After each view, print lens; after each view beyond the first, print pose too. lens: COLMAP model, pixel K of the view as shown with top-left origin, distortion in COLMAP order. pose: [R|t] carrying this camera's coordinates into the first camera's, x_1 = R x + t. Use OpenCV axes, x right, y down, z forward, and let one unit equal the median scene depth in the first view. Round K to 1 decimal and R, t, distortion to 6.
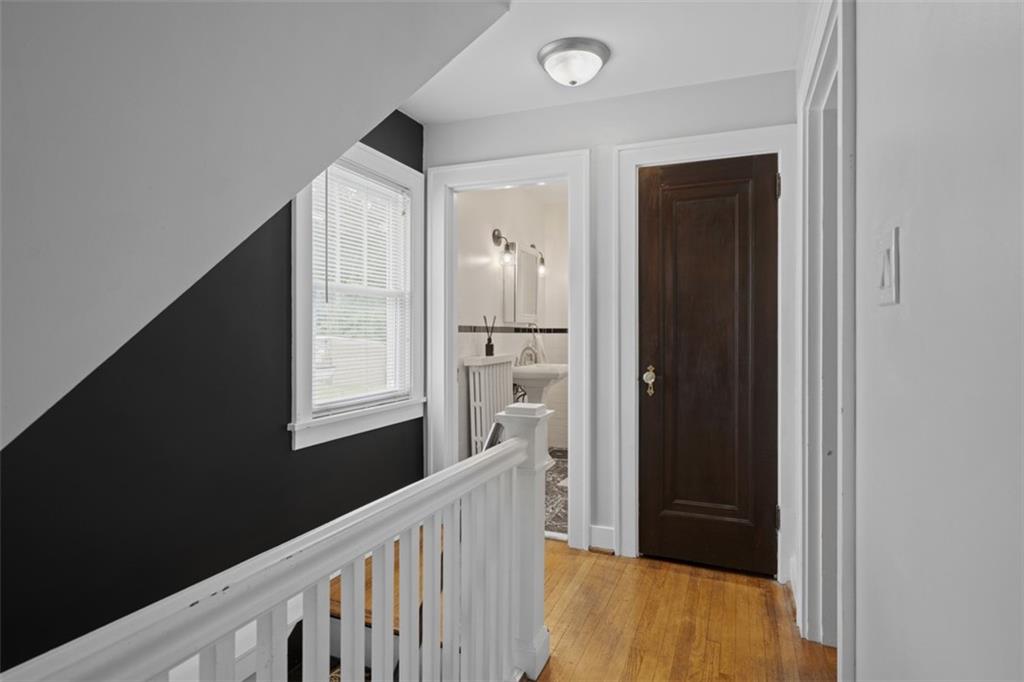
lens RADIAL K [[542.4, 0, 512.5], [0, 542.4, 335.6], [0, 0, 1]] dist [-0.000099, 0.000003]
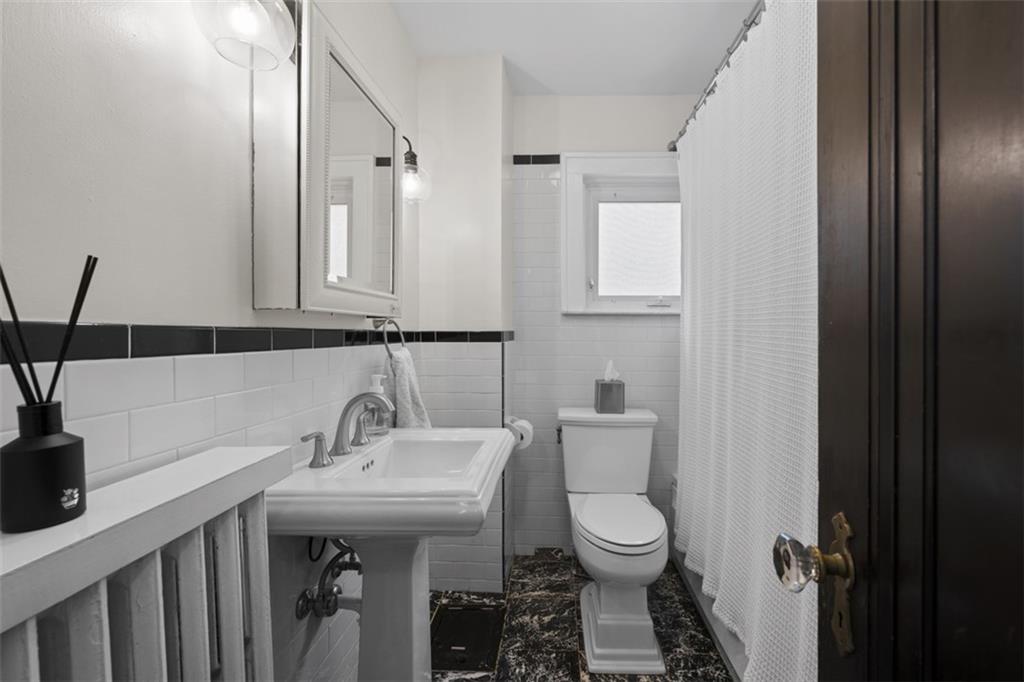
lens RADIAL K [[415.8, 0, 514.2], [0, 415.8, 341.5], [0, 0, 1]] dist [-0.000702, 0.000023]
pose [[0.959088, -0.008286, 0.282988, 0.041263], [0.003999, 0.999868, 0.015724, -0.010869], [-0.283081, -0.013949, 0.958995, 0.706971]]
